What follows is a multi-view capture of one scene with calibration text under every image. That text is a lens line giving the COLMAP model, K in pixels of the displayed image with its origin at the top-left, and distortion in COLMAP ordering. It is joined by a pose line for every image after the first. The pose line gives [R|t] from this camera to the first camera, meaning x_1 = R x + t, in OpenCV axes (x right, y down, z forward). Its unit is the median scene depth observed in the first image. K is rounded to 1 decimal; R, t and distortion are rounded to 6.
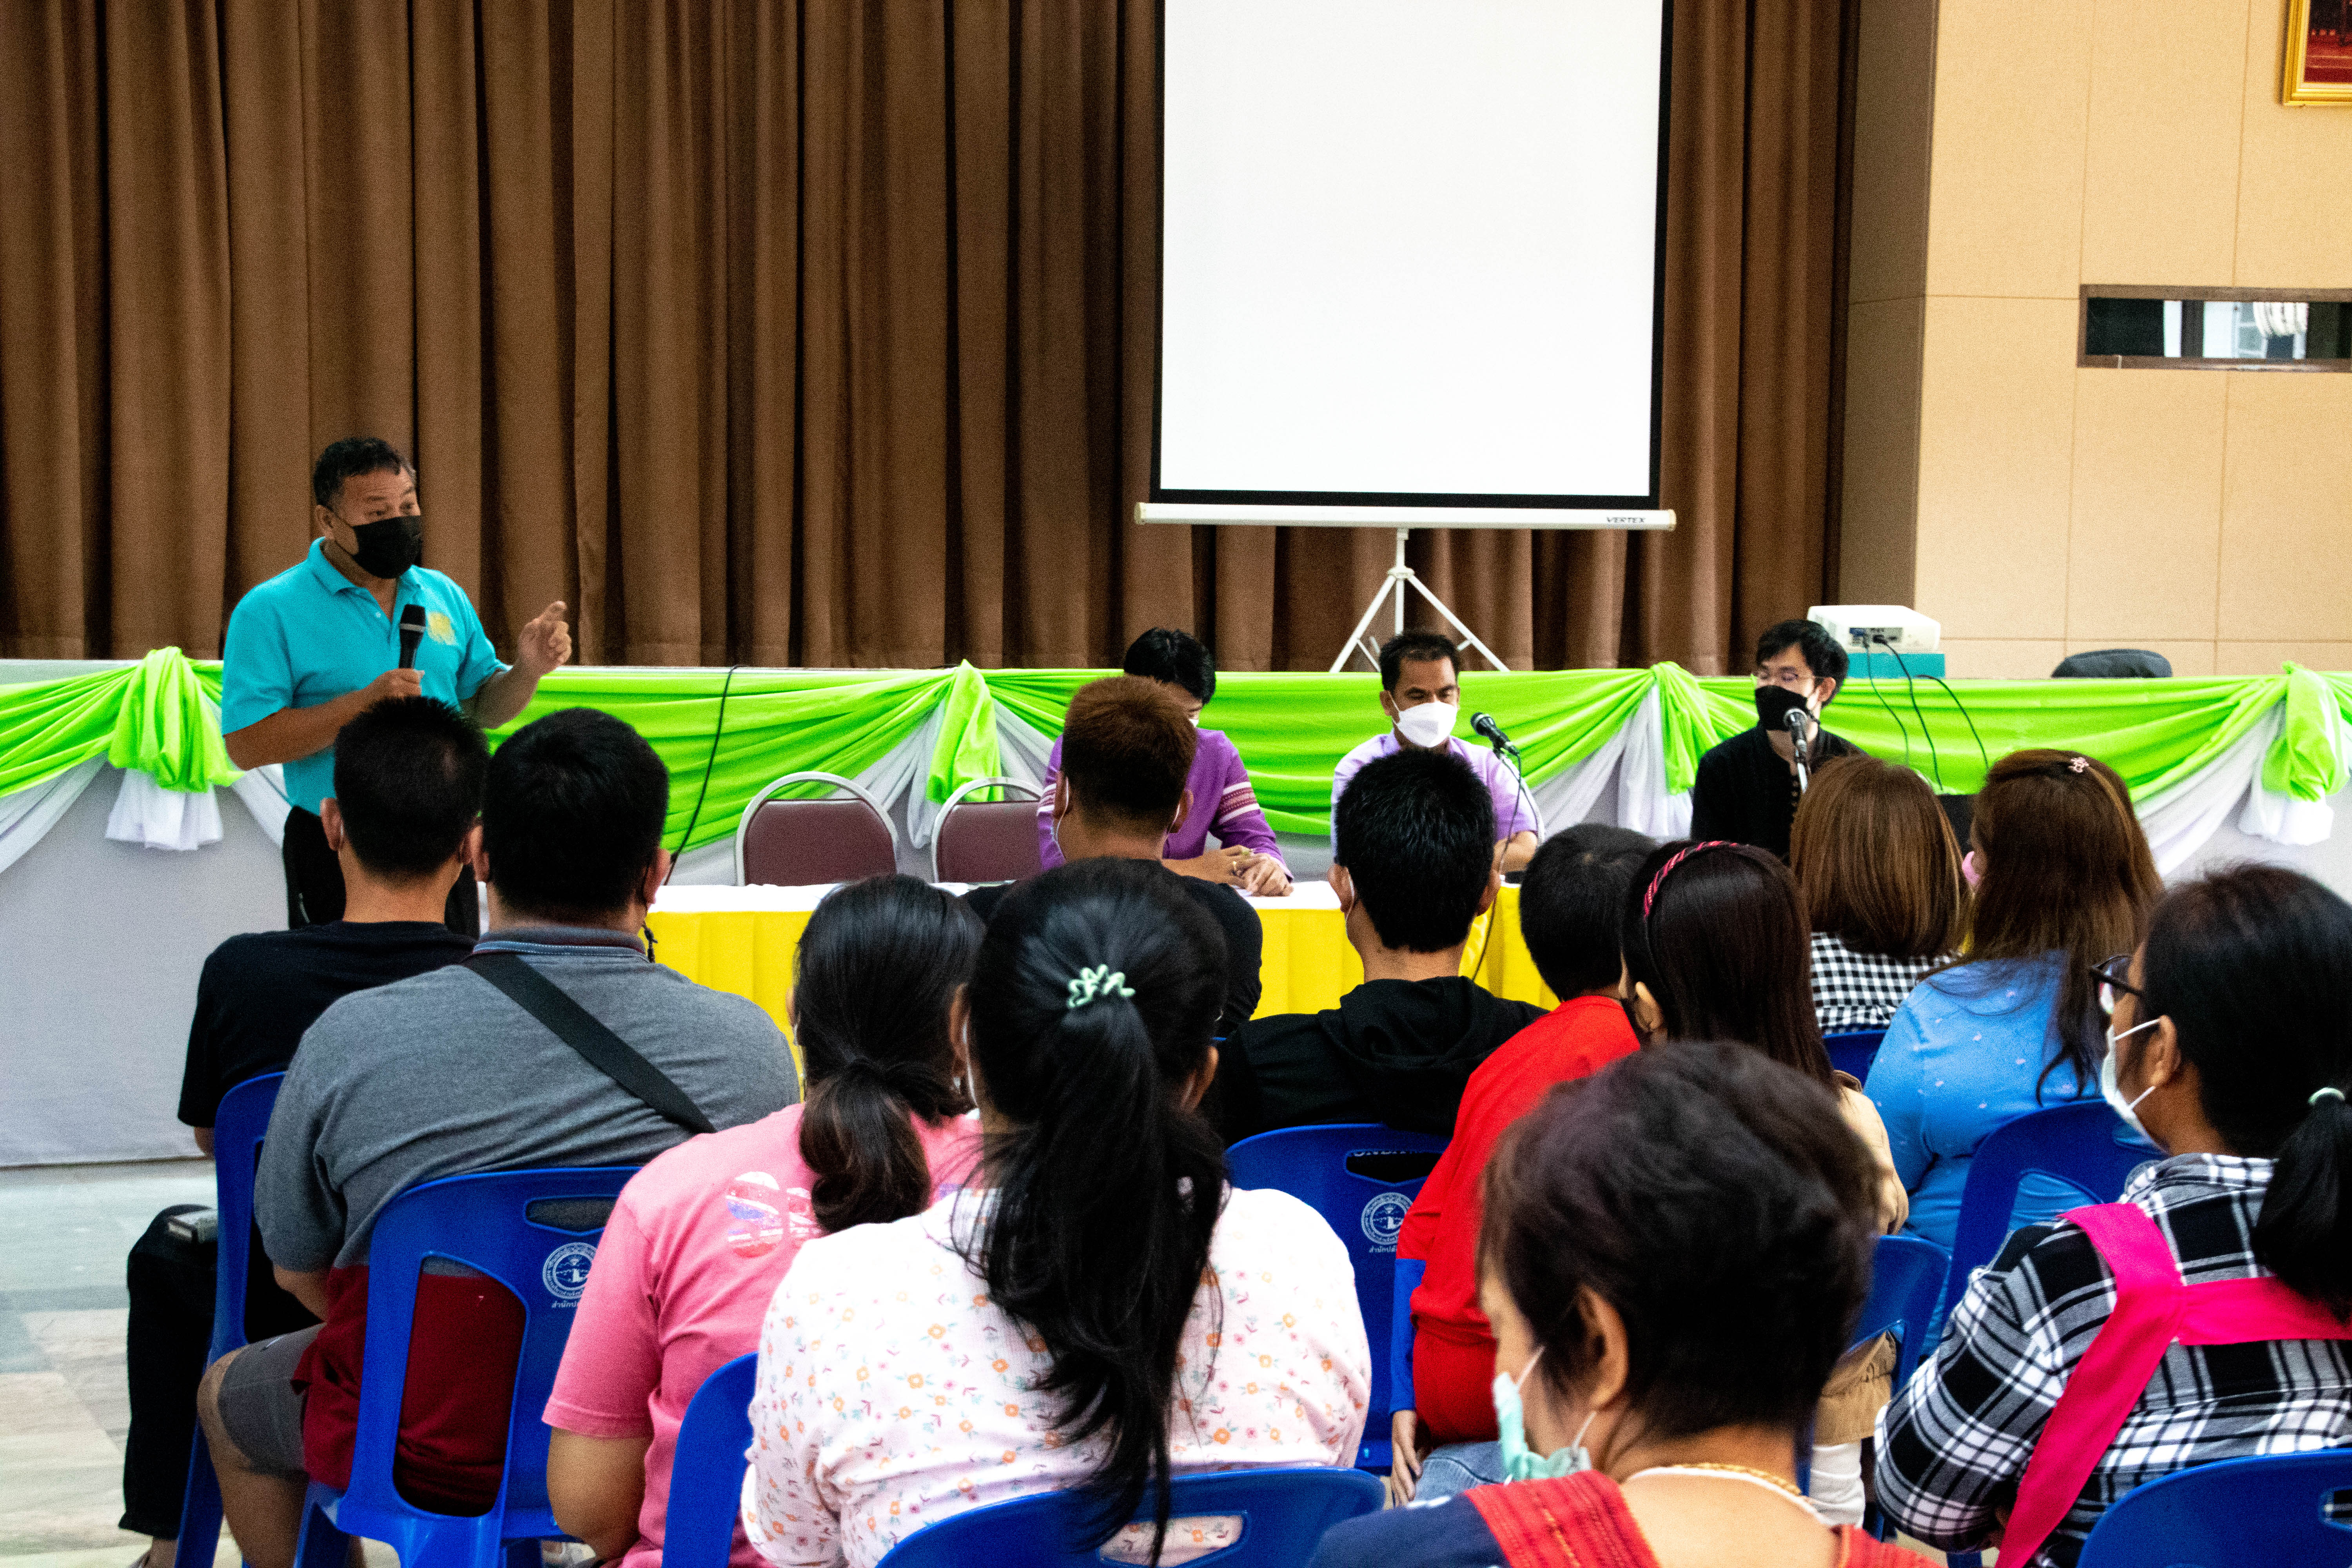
lens RADIAL K [[4651.2, 0, 1176.0], [0, 4651.2, 784.0], [0, 0, 1]] dist [0.475406, 0.317915]
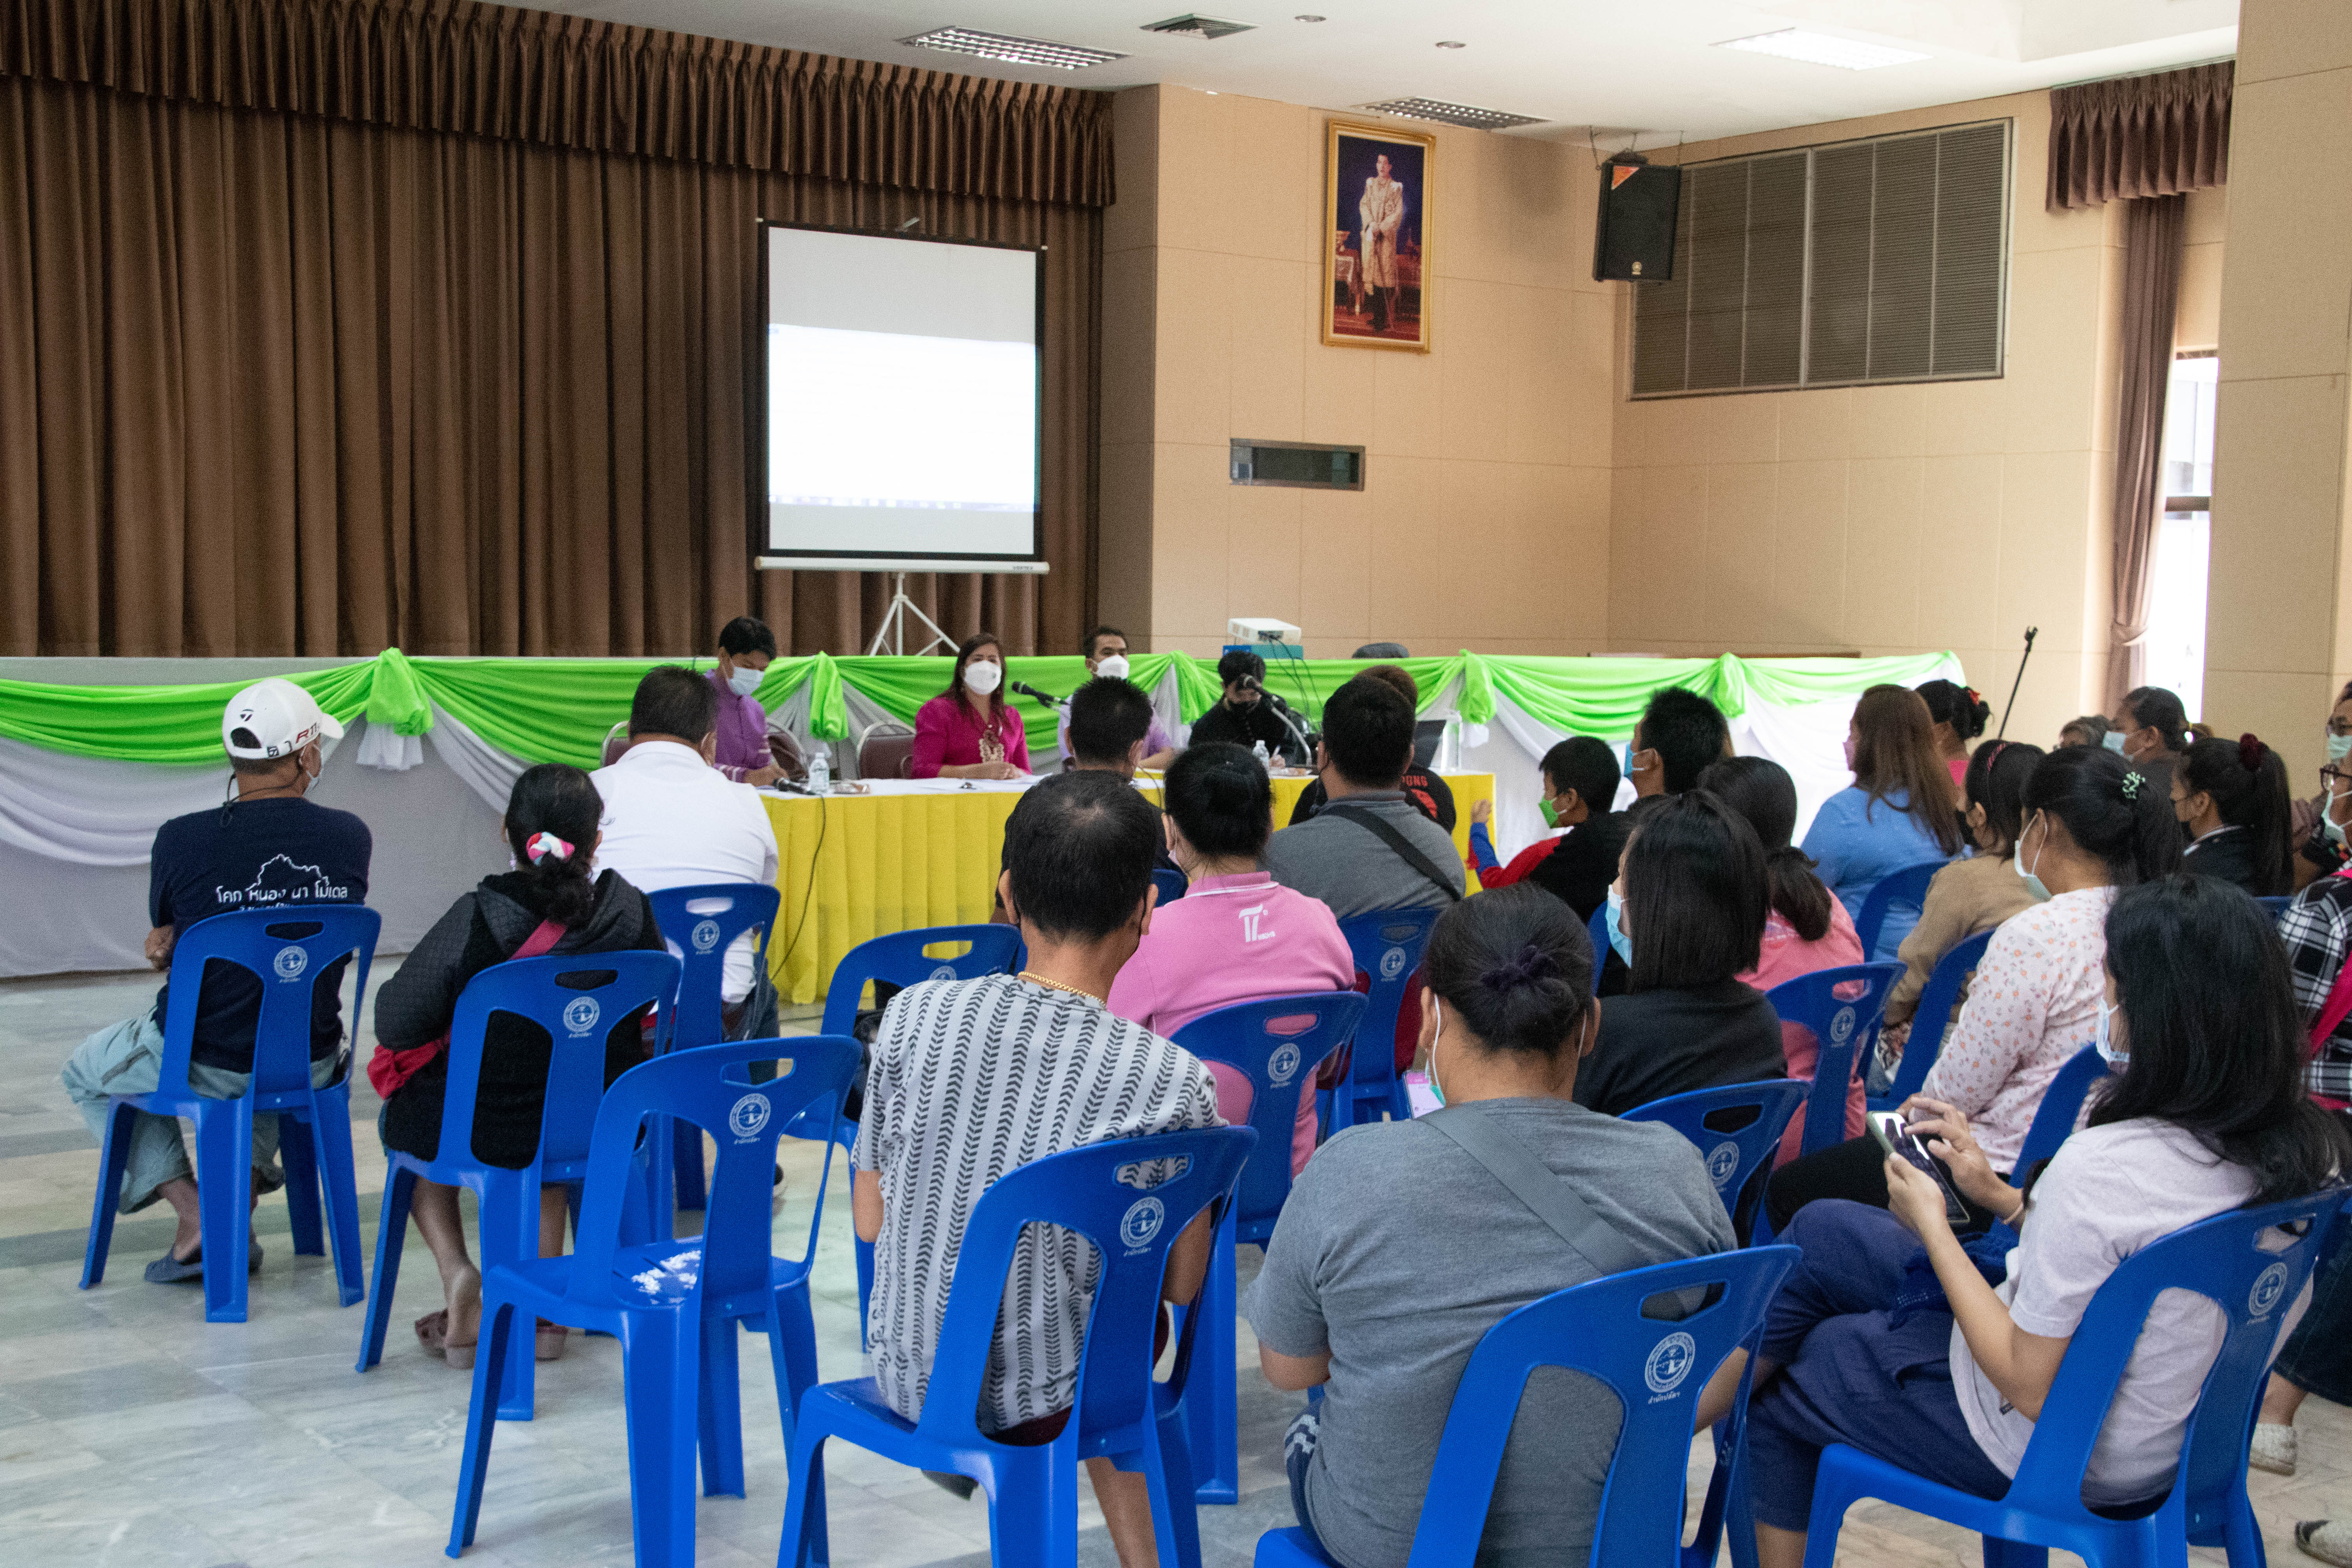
lens RADIAL K [[2969.6, 0, 1176.0], [0, 2969.6, 784.0], [0, 0, 1]] dist [0.004515, 0.035535]
pose [[0.951061, -0.020913, 0.308295, -0.191247], [0.015201, 0.999666, 0.020920, 0.000779], [-0.308629, -0.015210, 0.951061, -0.057045]]
